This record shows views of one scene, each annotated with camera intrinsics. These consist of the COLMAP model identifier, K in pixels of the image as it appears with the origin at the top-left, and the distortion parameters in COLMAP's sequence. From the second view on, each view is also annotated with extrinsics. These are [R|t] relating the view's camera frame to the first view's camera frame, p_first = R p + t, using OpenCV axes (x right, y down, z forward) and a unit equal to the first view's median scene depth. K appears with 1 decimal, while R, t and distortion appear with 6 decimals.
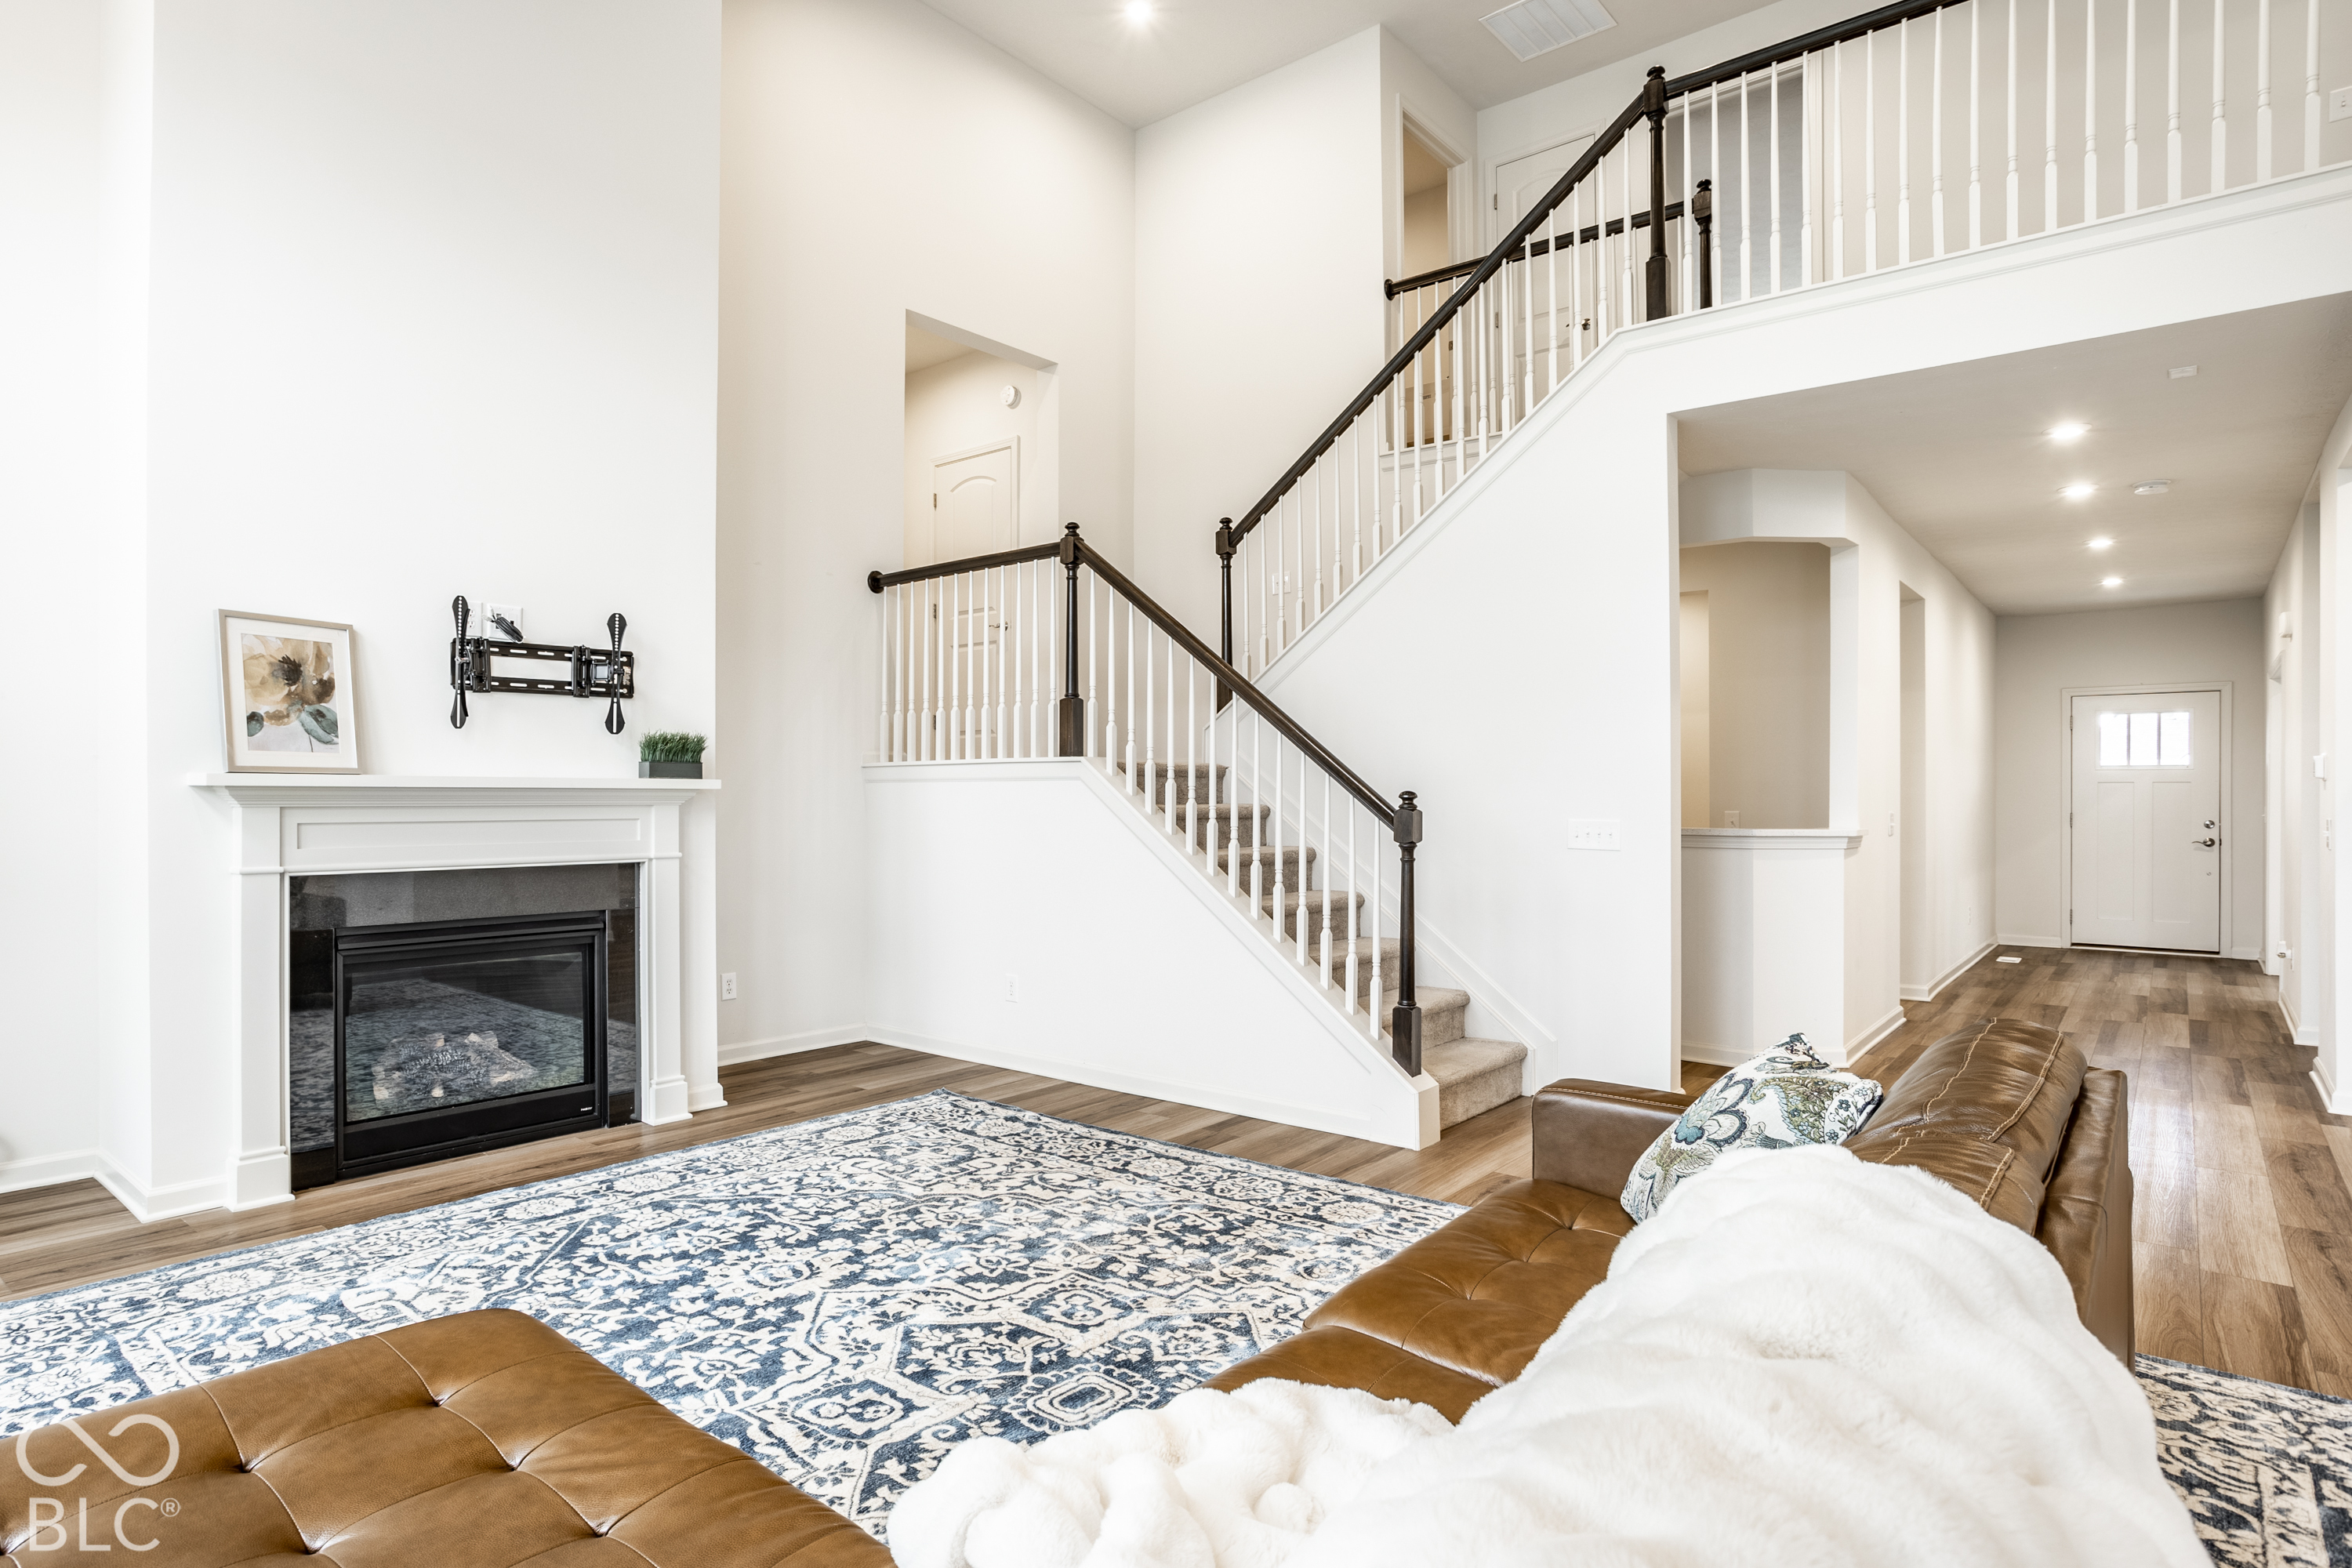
lens RADIAL K [[1261.9, 0, 1100.8], [0, 1261.9, 800.7], [0, 0, 1]] dist [-0.057087, 0.029688]
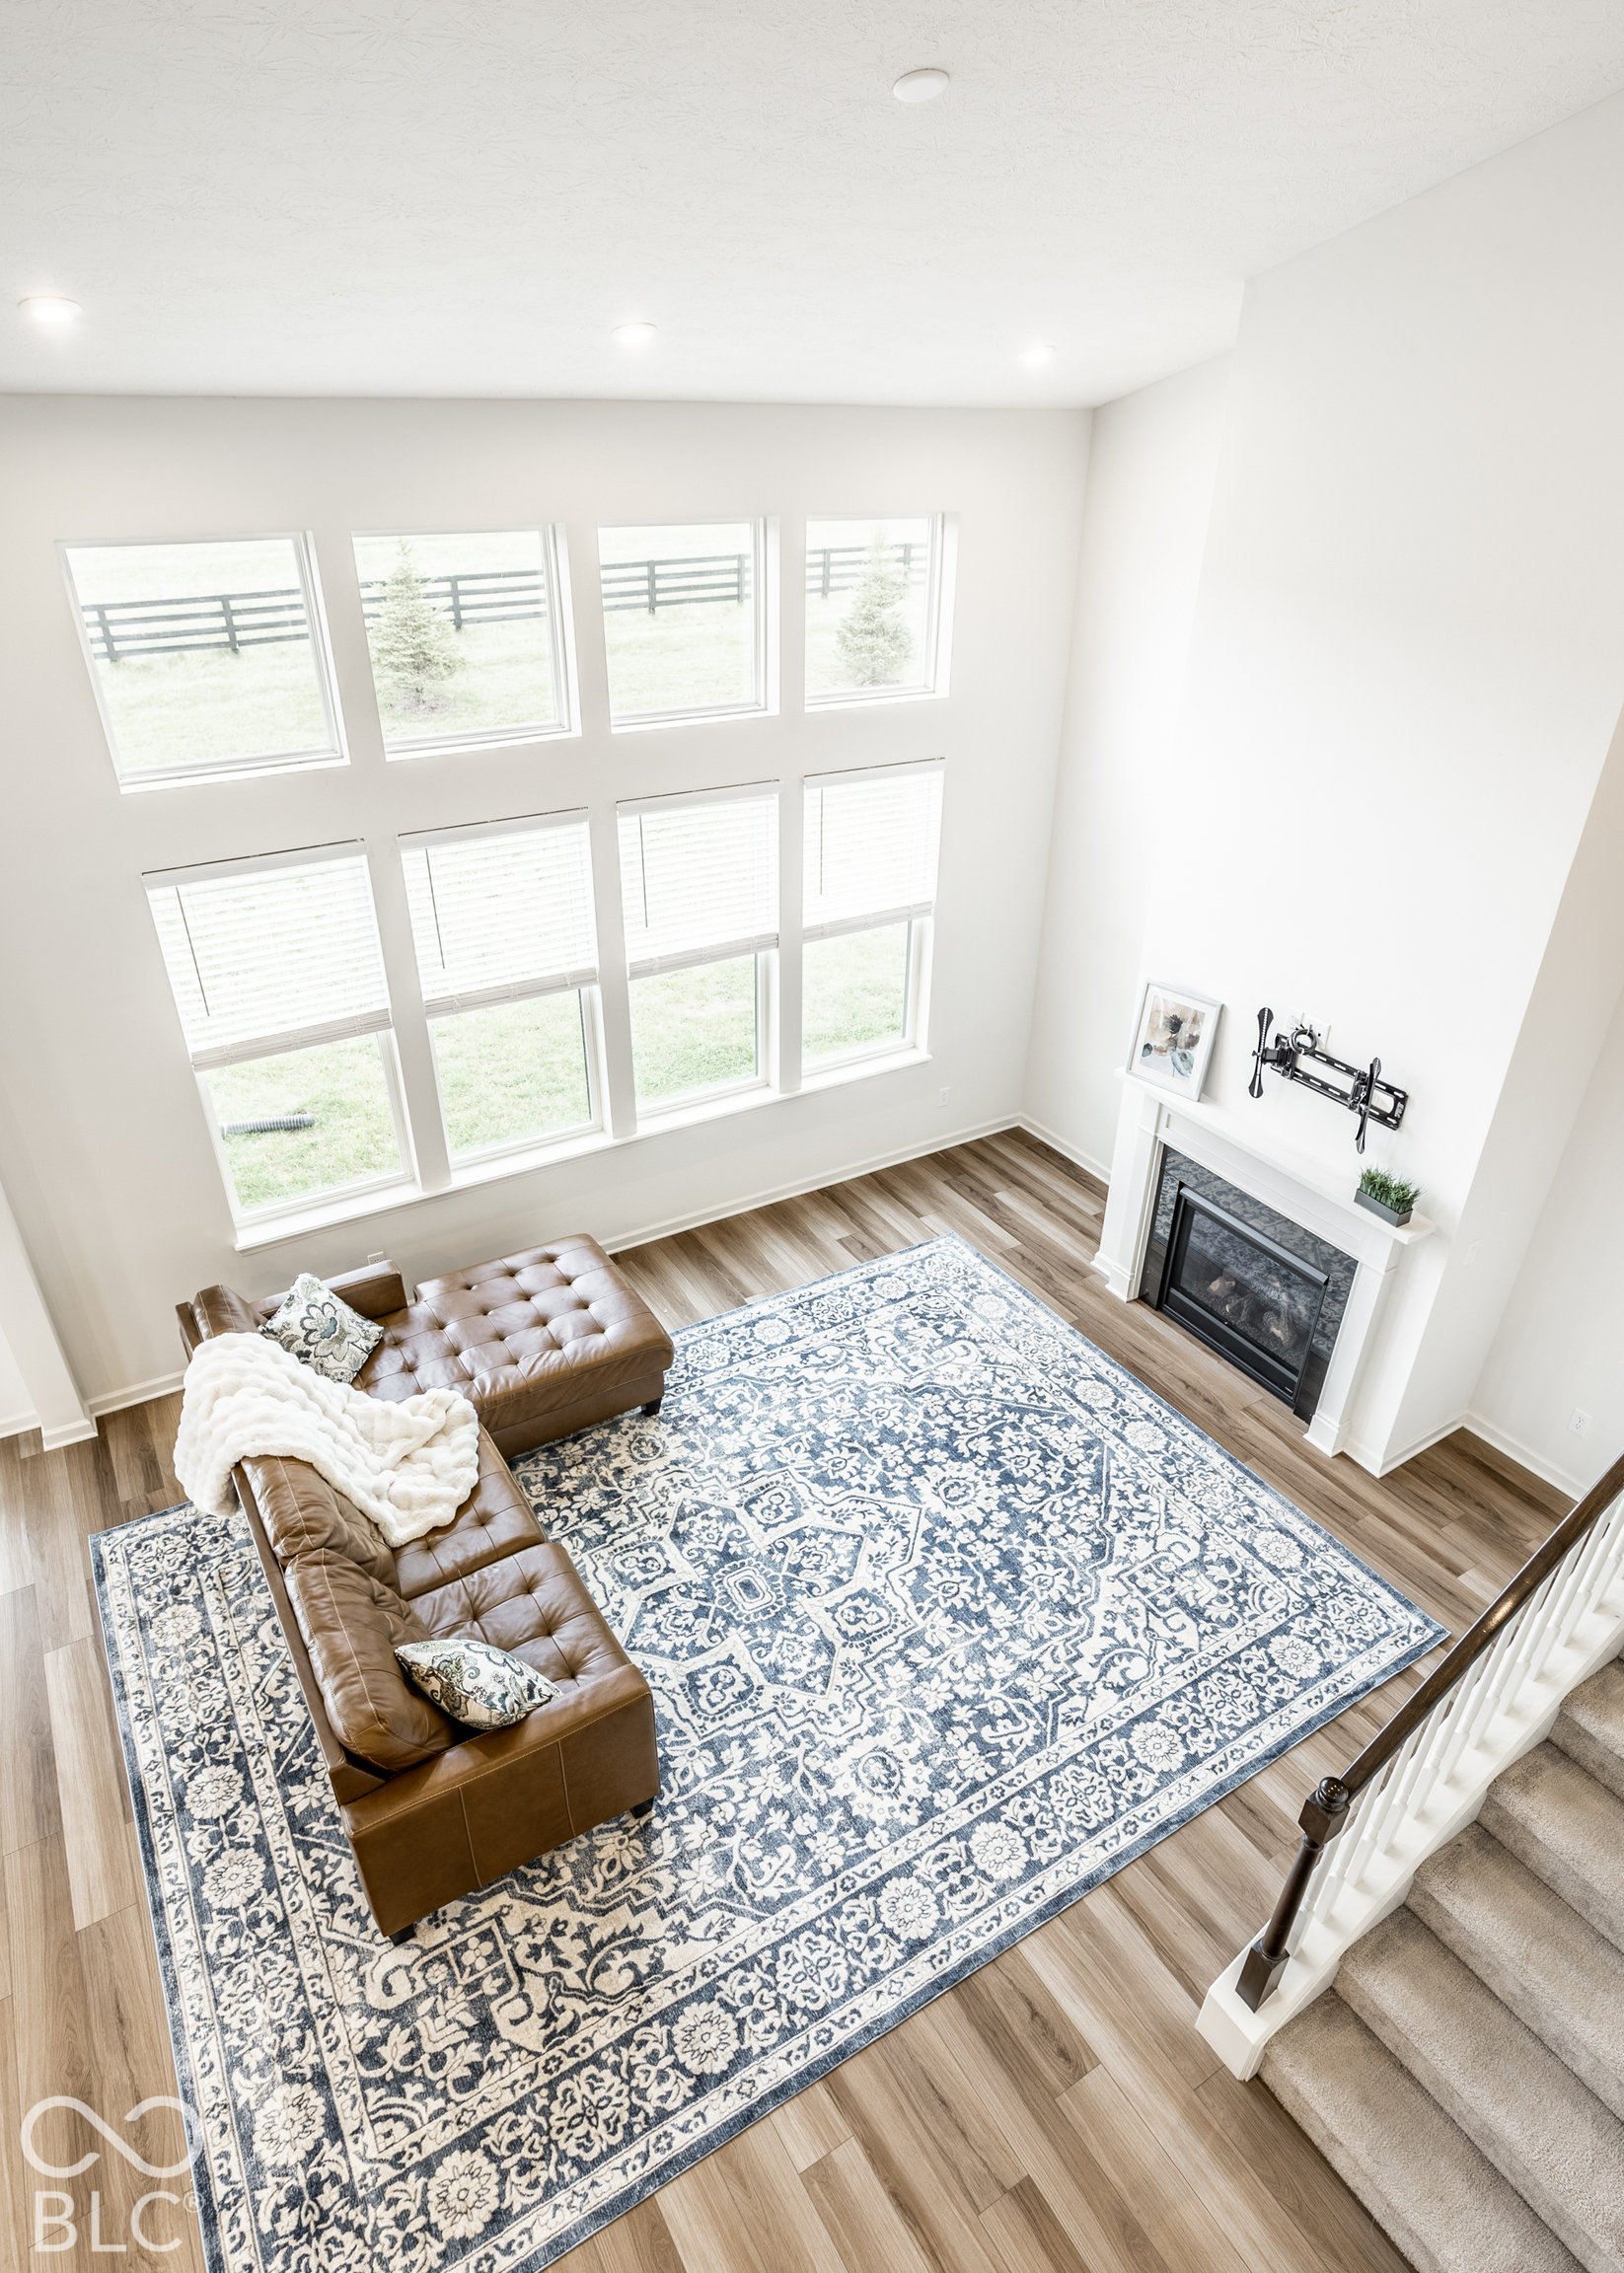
lens RADIAL K [[1281.9, 0, 812.0], [0, 1281.9, 1136.5], [0, 0, 1]] dist [-0.060282, -0.000049]
pose [[-0.296734, 0.470619, -0.830943, 0.738189], [-0.017387, 0.867327, 0.497434, -0.655477], [0.954802, 0.162053, -0.249183, 0.845366]]
